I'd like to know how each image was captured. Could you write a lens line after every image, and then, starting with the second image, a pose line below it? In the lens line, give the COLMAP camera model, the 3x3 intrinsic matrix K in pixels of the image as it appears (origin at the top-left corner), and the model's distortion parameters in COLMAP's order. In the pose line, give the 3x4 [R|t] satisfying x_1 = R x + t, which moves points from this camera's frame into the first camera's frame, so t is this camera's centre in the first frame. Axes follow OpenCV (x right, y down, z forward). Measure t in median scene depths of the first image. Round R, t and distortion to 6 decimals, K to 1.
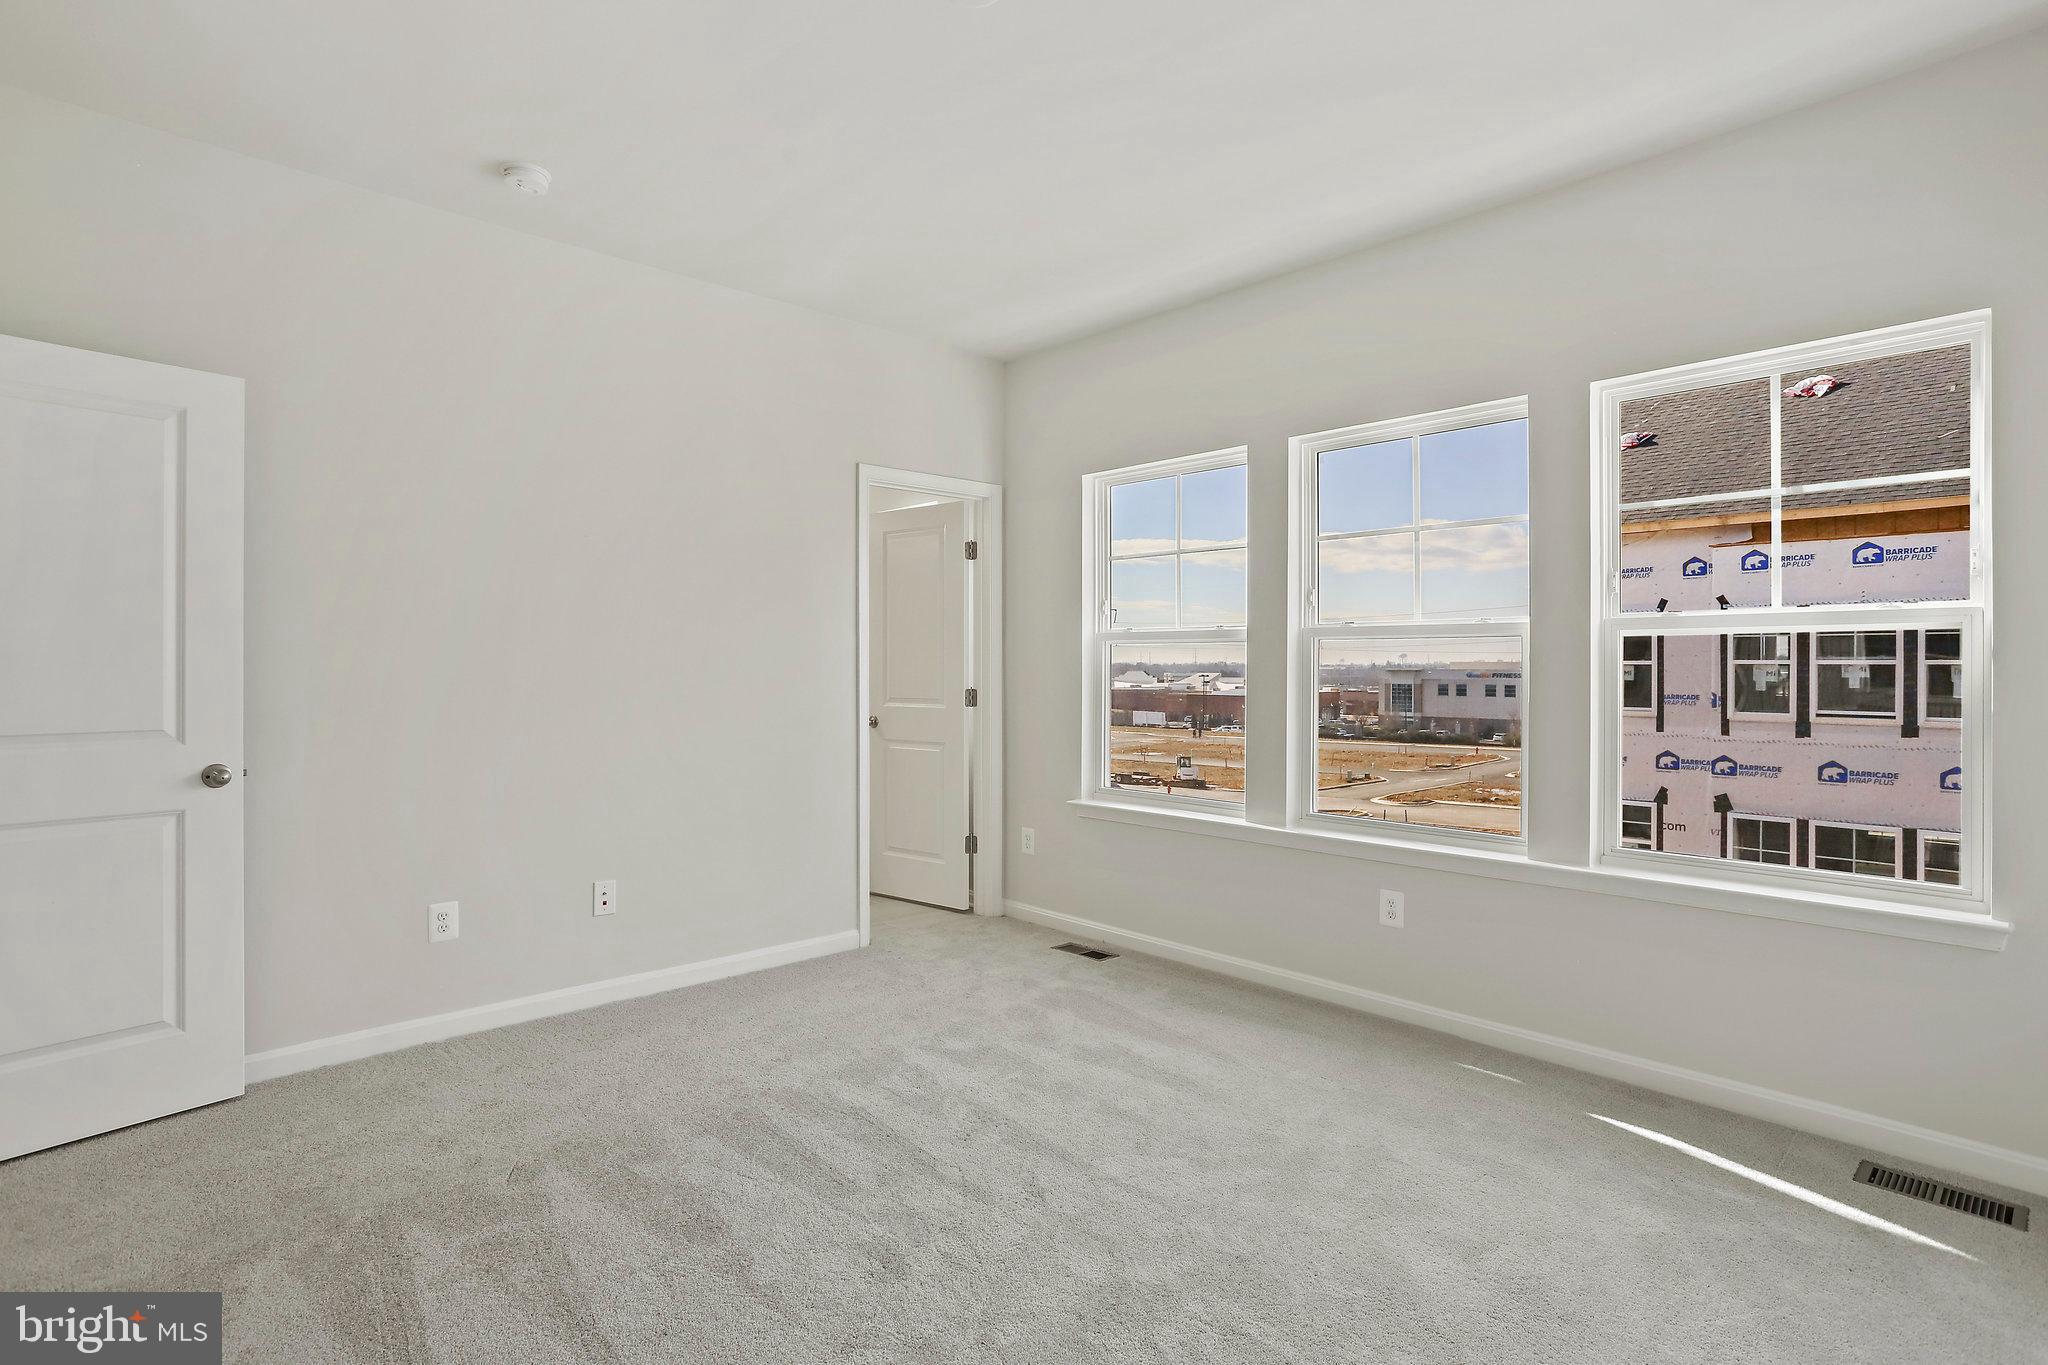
lens RADIAL K [[1008.8, 0, 1033.9], [0, 1008.8, 691.4], [0, 0, 1]] dist [-0.059584, 0.032967]
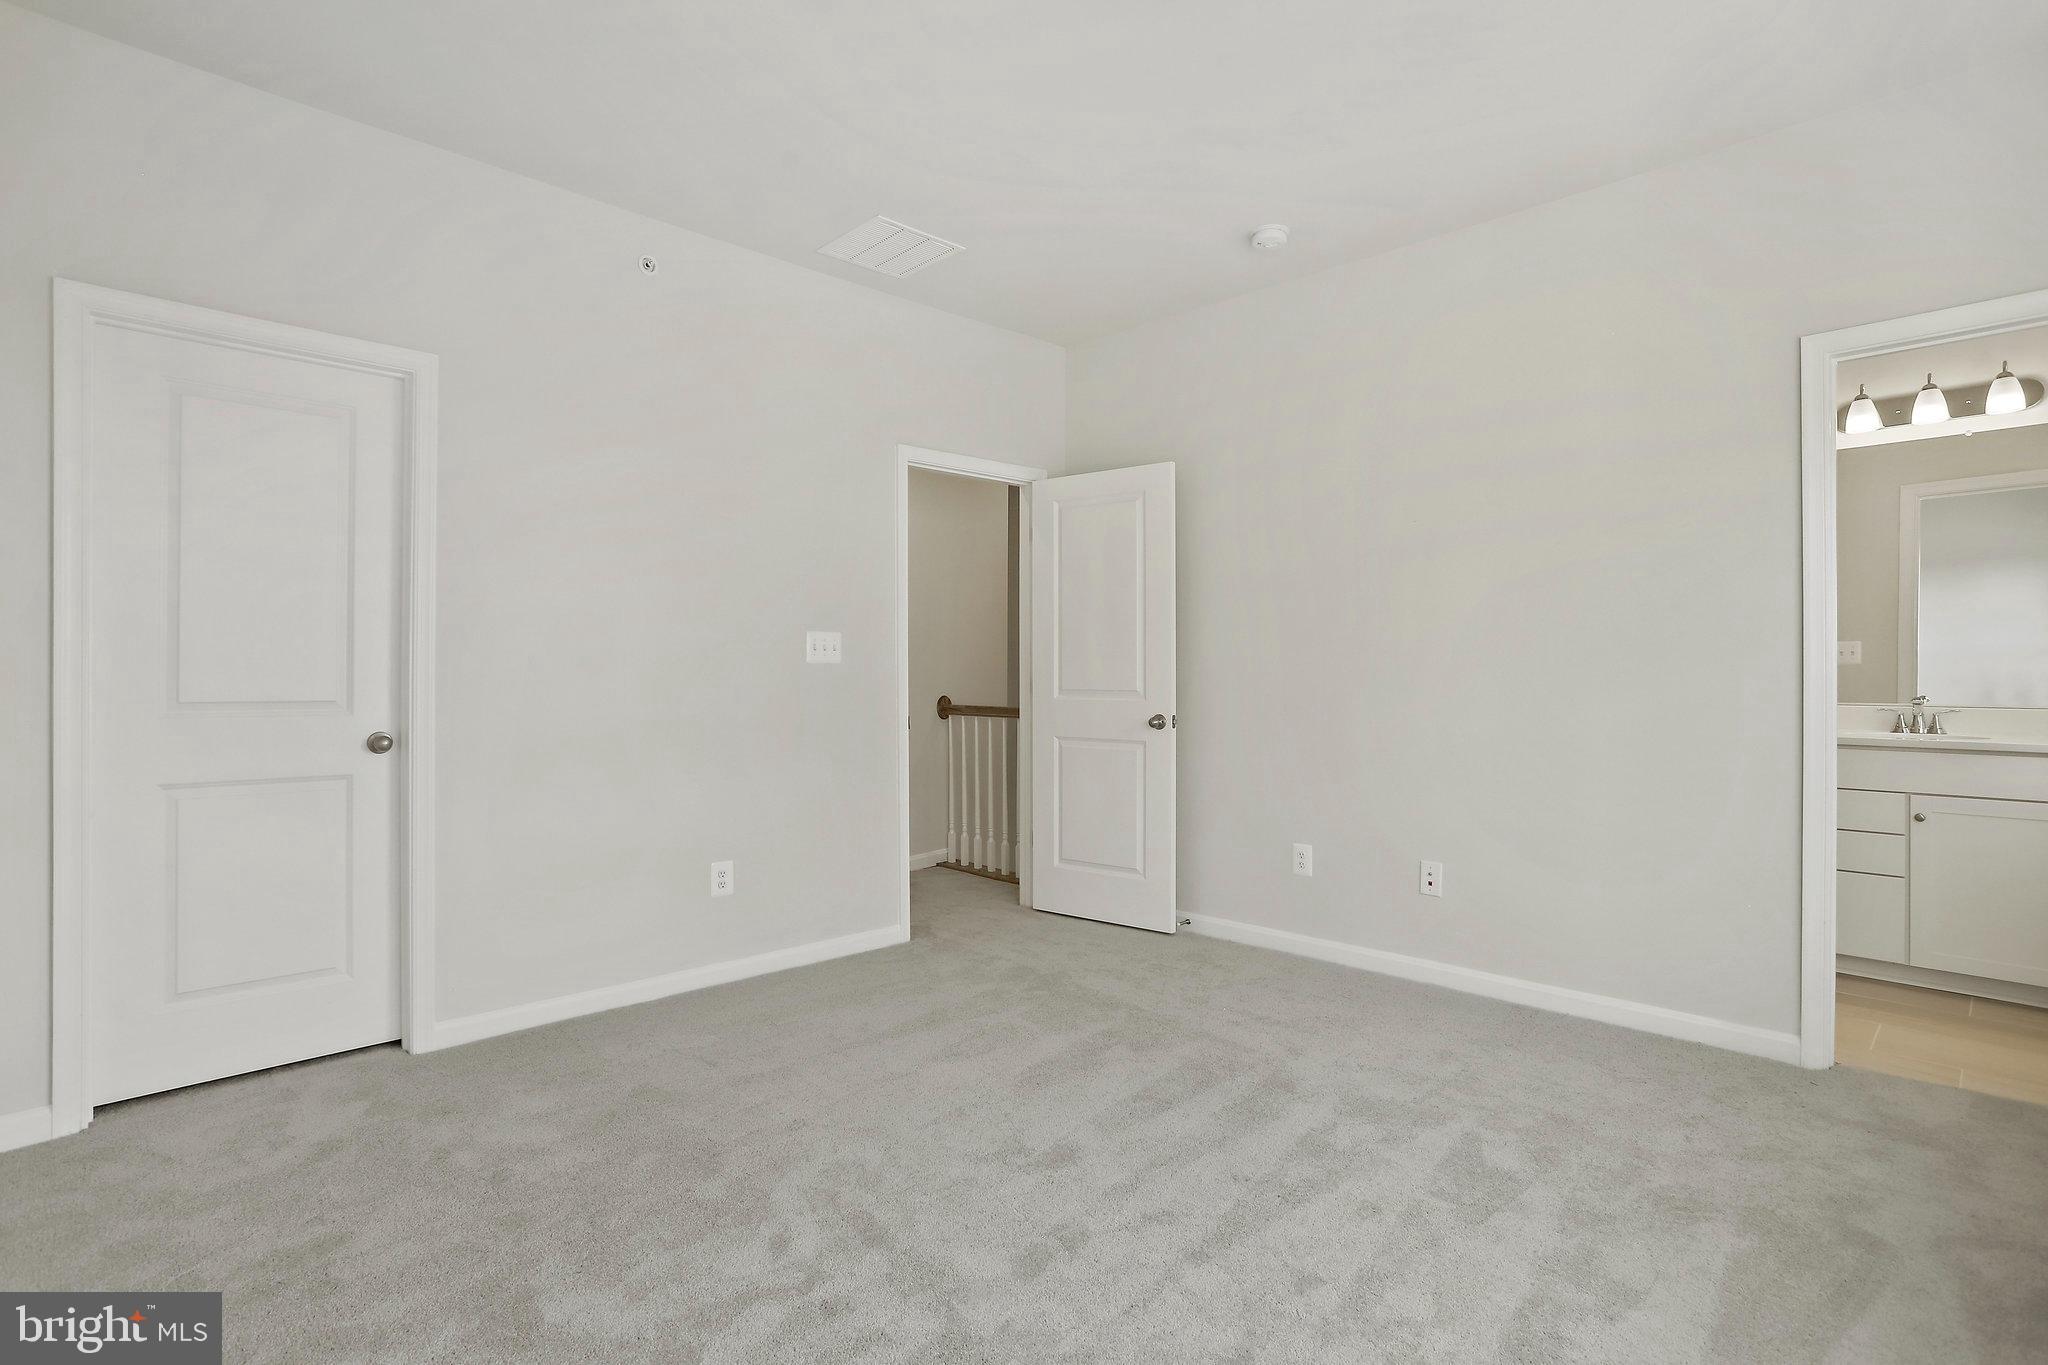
lens RADIAL K [[1008.8, 0, 1033.9], [0, 1008.8, 691.4], [0, 0, 1]] dist [-0.059584, 0.032967]
pose [[0.011836, 0.015571, -0.999809, 0.709939], [-0.025942, 0.999547, 0.015260, 0.017535], [0.999593, 0.025756, 0.012235, 0.731719]]
